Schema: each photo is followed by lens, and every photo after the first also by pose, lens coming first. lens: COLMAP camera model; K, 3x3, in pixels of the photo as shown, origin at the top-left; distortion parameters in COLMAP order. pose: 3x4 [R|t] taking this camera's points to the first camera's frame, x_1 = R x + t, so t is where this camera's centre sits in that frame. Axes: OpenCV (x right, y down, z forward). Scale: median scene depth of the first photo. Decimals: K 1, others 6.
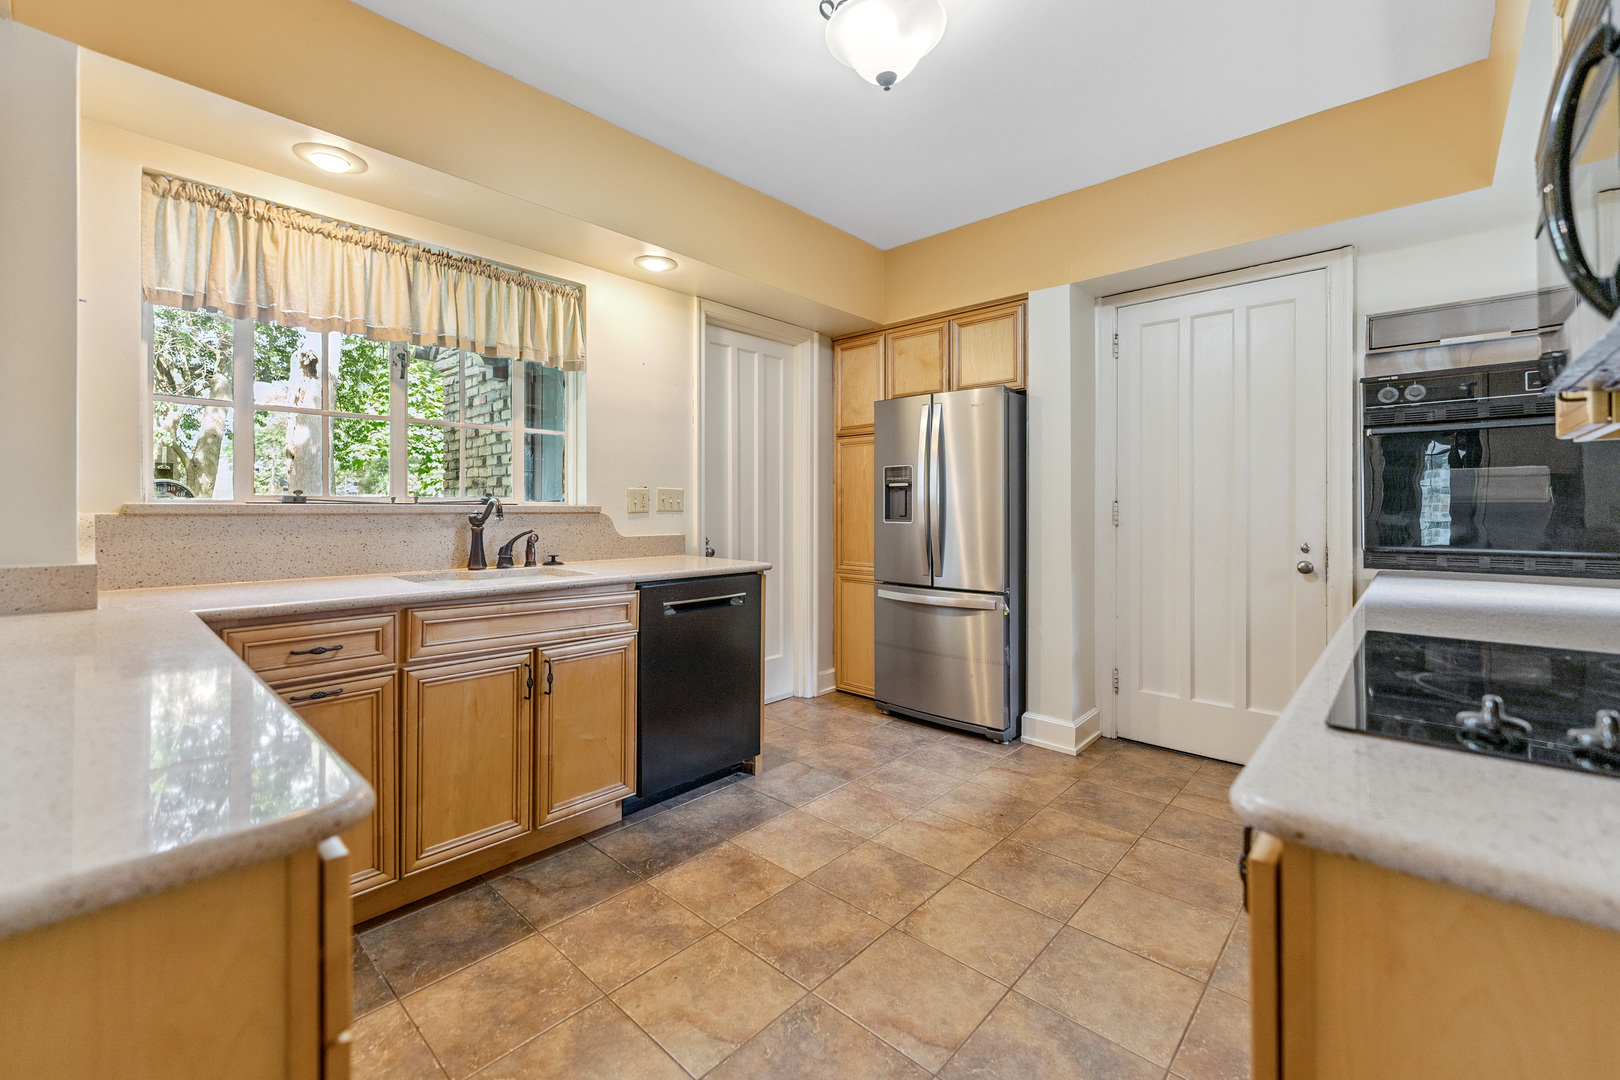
lens RADIAL K [[664.3, 0, 777.2], [0, 664.3, 509.6], [0, 0, 1]] dist [0.002249, -0.000008]
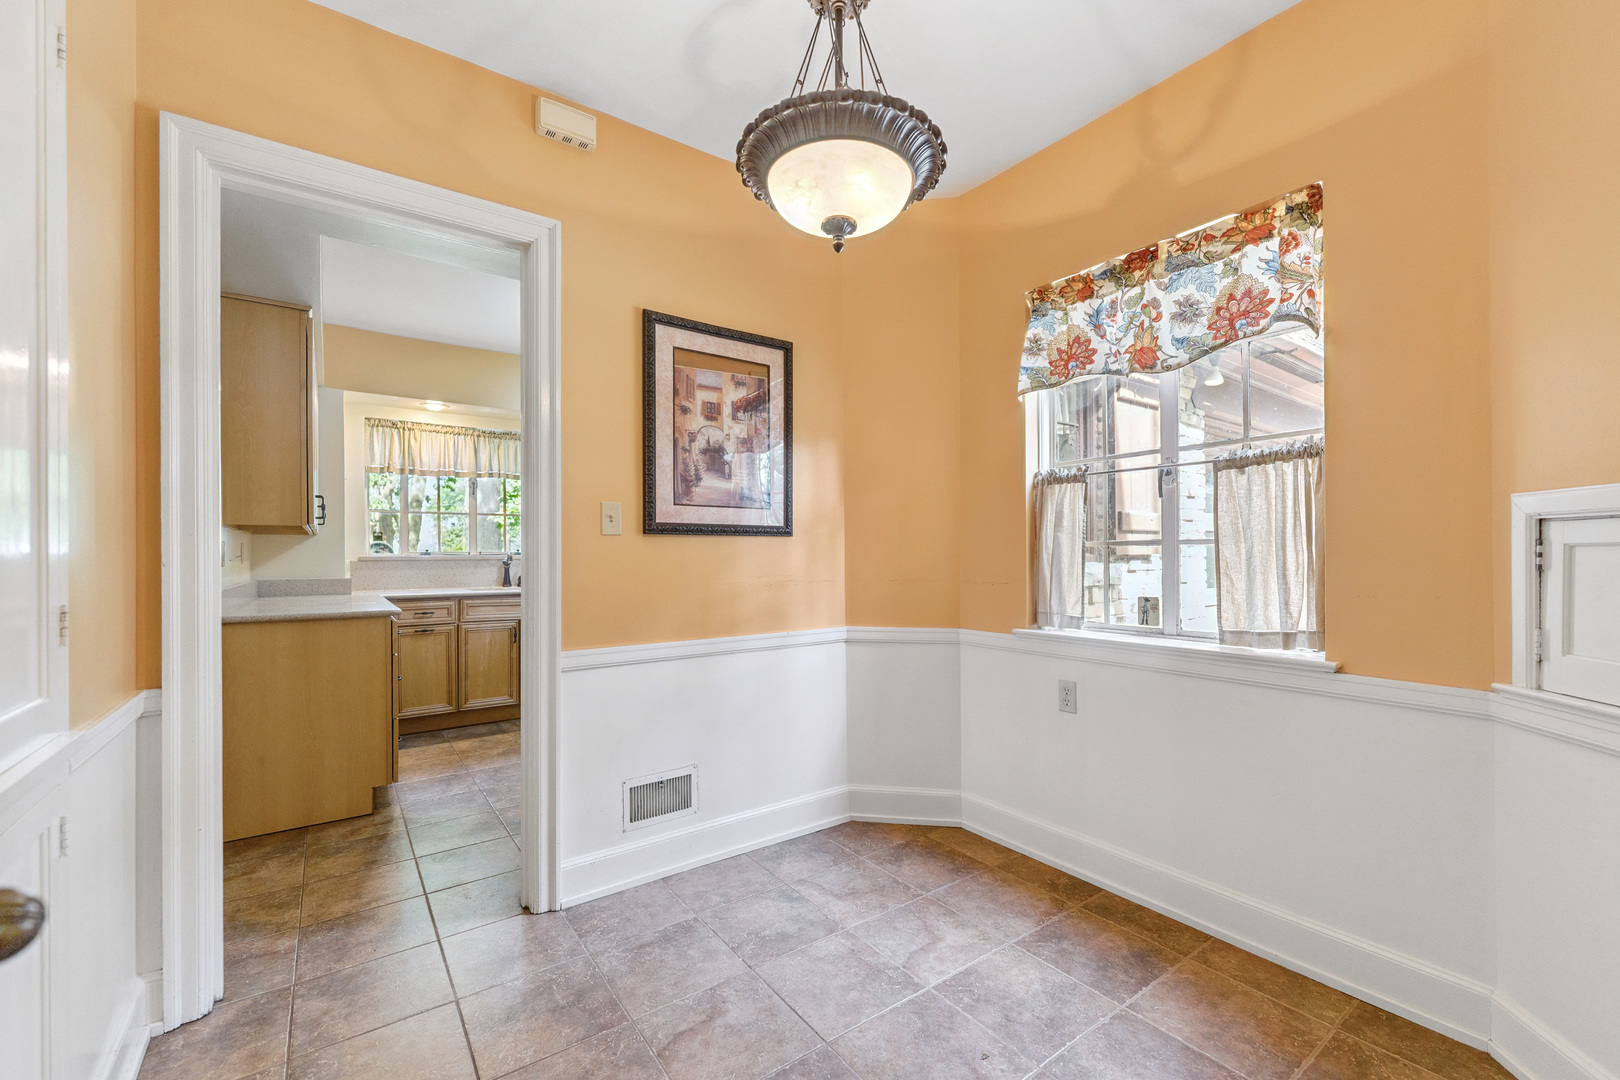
lens RADIAL K [[664.3, 0, 795.4], [0, 664.3, 554.5], [0, 0, 1]] dist [0.002249, -0.000008]
pose [[0.981911, -0.010106, -0.189071, 0.927771], [0.009602, 0.999947, -0.003578, 0.007395], [0.189098, 0.001698, 0.981957, -0.963590]]
